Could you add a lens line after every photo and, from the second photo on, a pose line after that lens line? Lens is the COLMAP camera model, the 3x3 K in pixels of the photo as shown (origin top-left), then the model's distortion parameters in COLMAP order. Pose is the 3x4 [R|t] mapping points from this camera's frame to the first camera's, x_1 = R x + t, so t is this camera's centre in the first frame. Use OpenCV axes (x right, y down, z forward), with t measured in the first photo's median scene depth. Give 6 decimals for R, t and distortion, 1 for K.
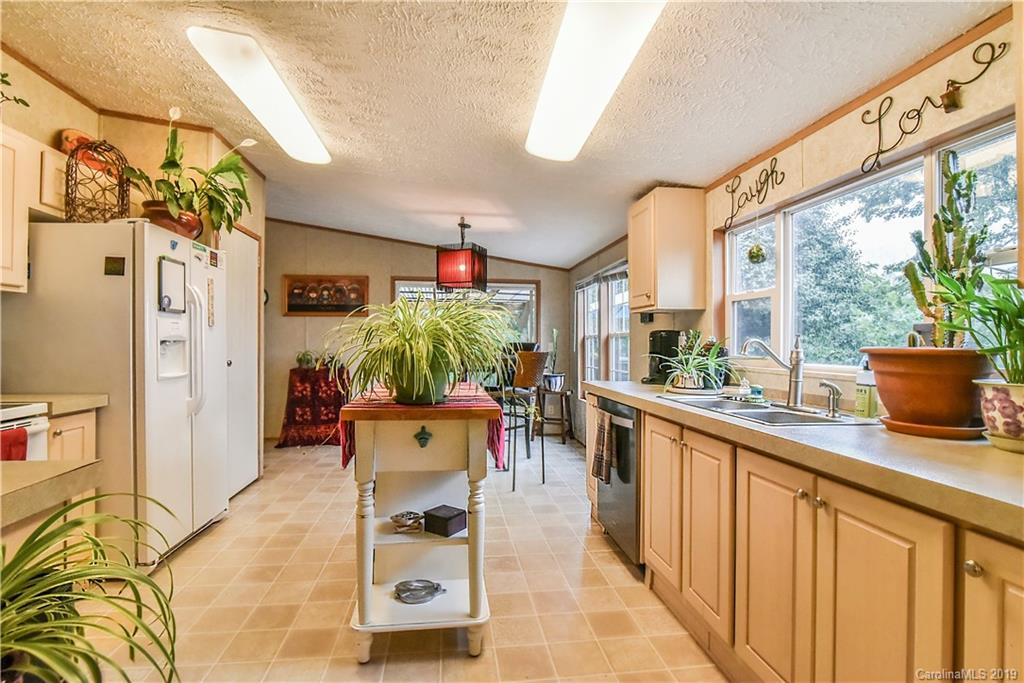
lens RADIAL K [[458.4, 0, 496.4], [0, 458.4, 339.6], [0, 0, 1]] dist [-0.017868, 0.000072]
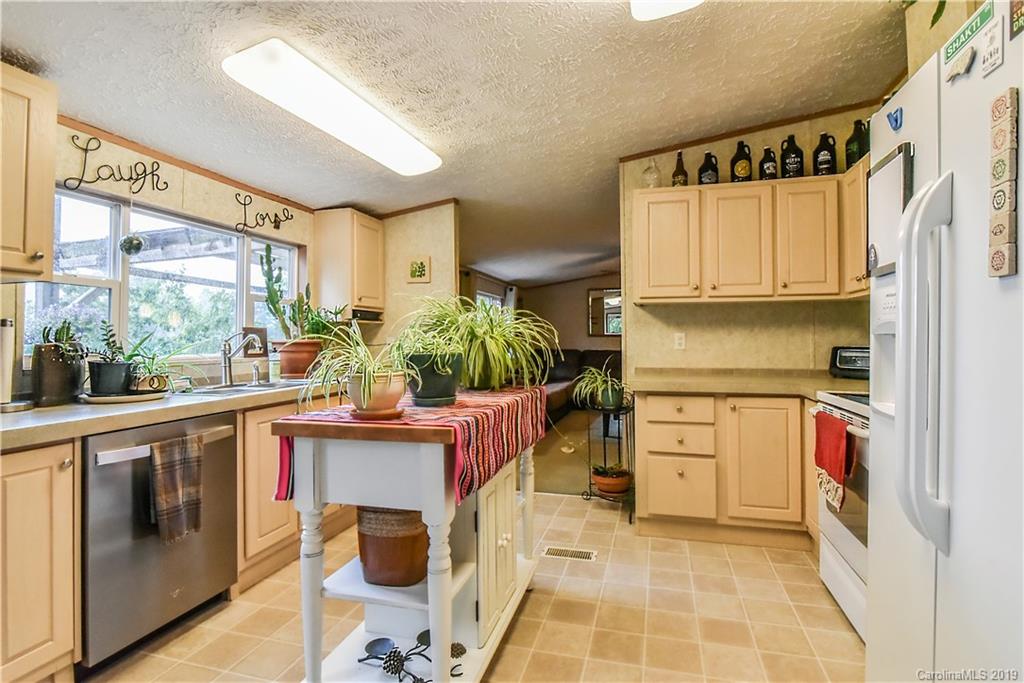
lens RADIAL K [[481.1, 0, 527.1], [0, 481.1, 338.6], [0, 0, 1]] dist [-0.018460, 0.000377]
pose [[-0.928699, -0.000315, 0.370835, -0.531355], [-0.002164, 0.999987, -0.004571, 0.010626], [-0.370828, -0.005048, -0.928688, 1.525781]]
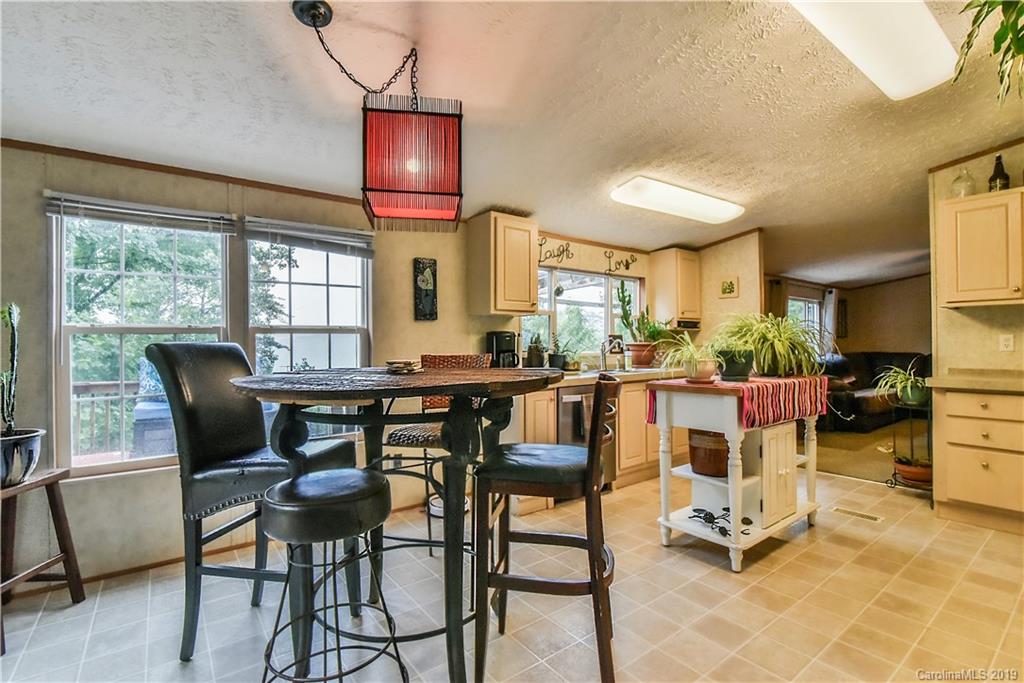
lens RADIAL K [[471.8, 0, 512.0], [0, 471.8, 341.5], [0, 0, 1]] dist [-0.015452, 0.000549]
pose [[-0.500706, 0.005340, 0.865601, -0.852024], [-0.000036, 0.999981, -0.006189, 0.015810], [-0.865617, -0.003130, -0.500696, 1.947326]]
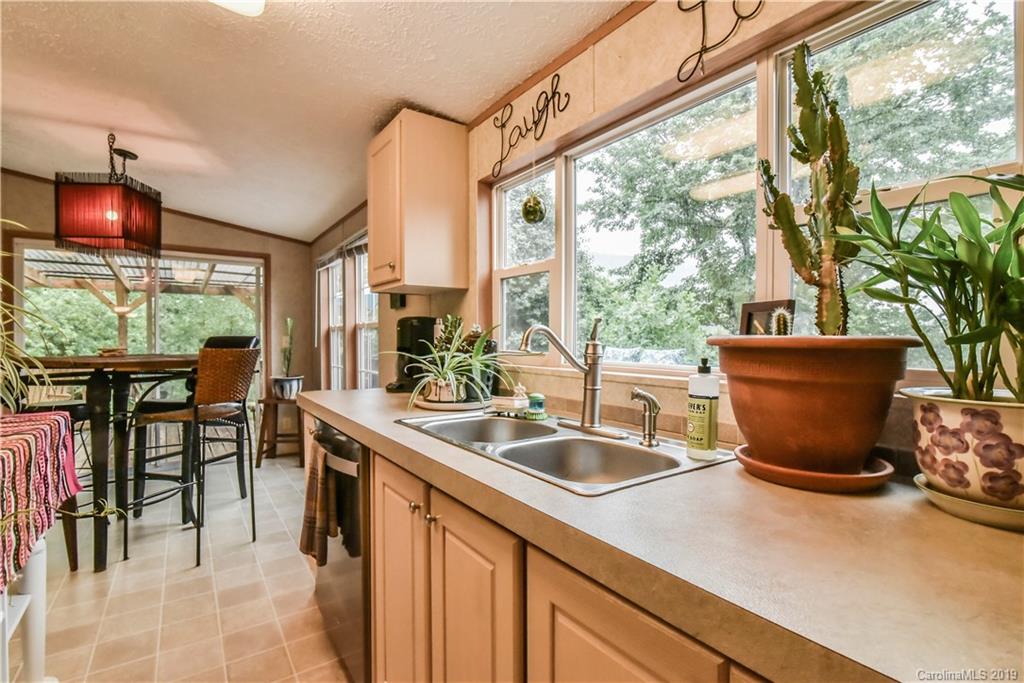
lens RADIAL K [[458.4, 0, 496.4], [0, 458.4, 339.6], [0, 0, 1]] dist [-0.017868, 0.000072]
pose [[0.883419, -0.008518, 0.468506, 0.169101], [0.002495, 0.999906, 0.013474, 0.007406], [-0.468577, -0.010735, 0.883357, 0.363708]]
